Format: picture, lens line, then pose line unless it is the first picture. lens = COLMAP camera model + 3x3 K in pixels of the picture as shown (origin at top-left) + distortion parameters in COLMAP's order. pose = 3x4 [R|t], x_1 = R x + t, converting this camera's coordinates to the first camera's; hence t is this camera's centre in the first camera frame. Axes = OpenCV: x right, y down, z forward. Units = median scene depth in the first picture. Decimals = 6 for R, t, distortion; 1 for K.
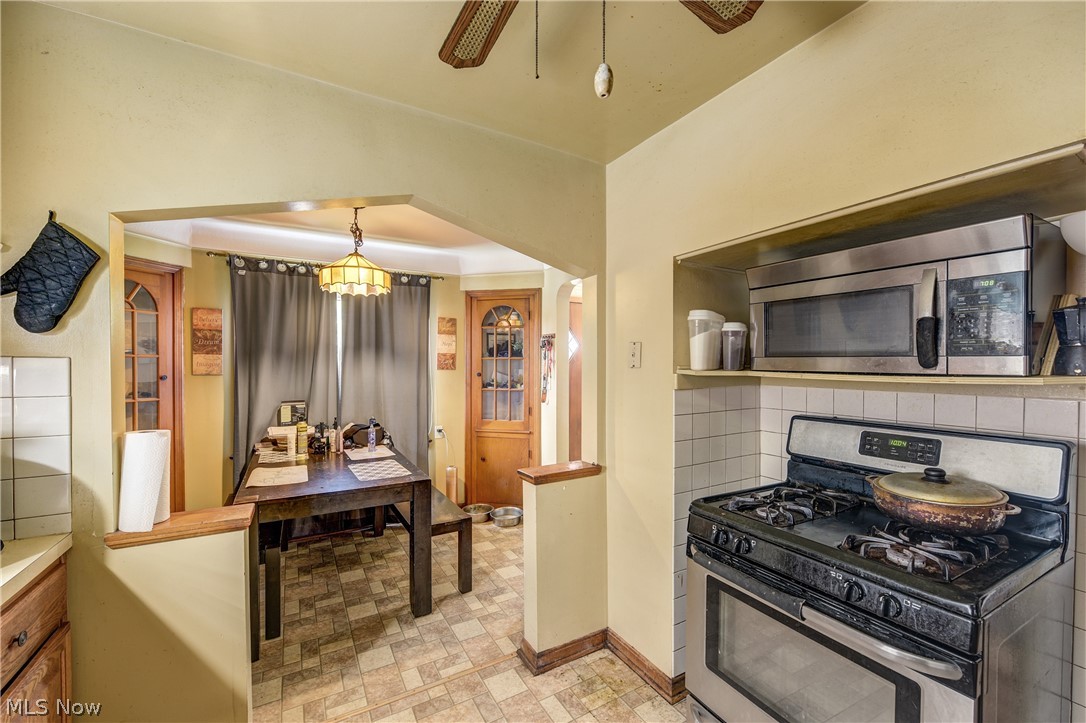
lens RADIAL K [[432.9, 0, 538.0], [0, 432.9, 369.4], [0, 0, 1]] dist [-0.003843, -0.000855]
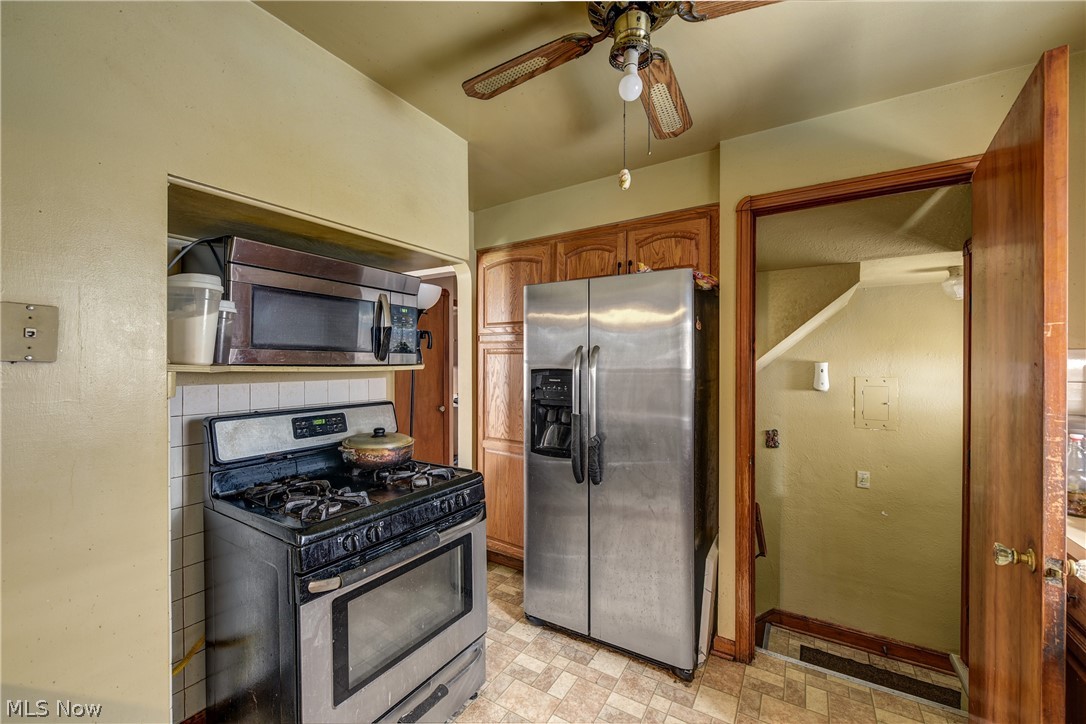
lens RADIAL K [[432.9, 0, 560.4], [0, 432.9, 362.5], [0, 0, 1]] dist [-0.003843, -0.000855]
pose [[-0.497707, -0.005390, 0.867328, -0.592523], [0.010412, 0.999872, 0.012189, -0.006628], [-0.867282, 0.015097, -0.497587, 1.041185]]
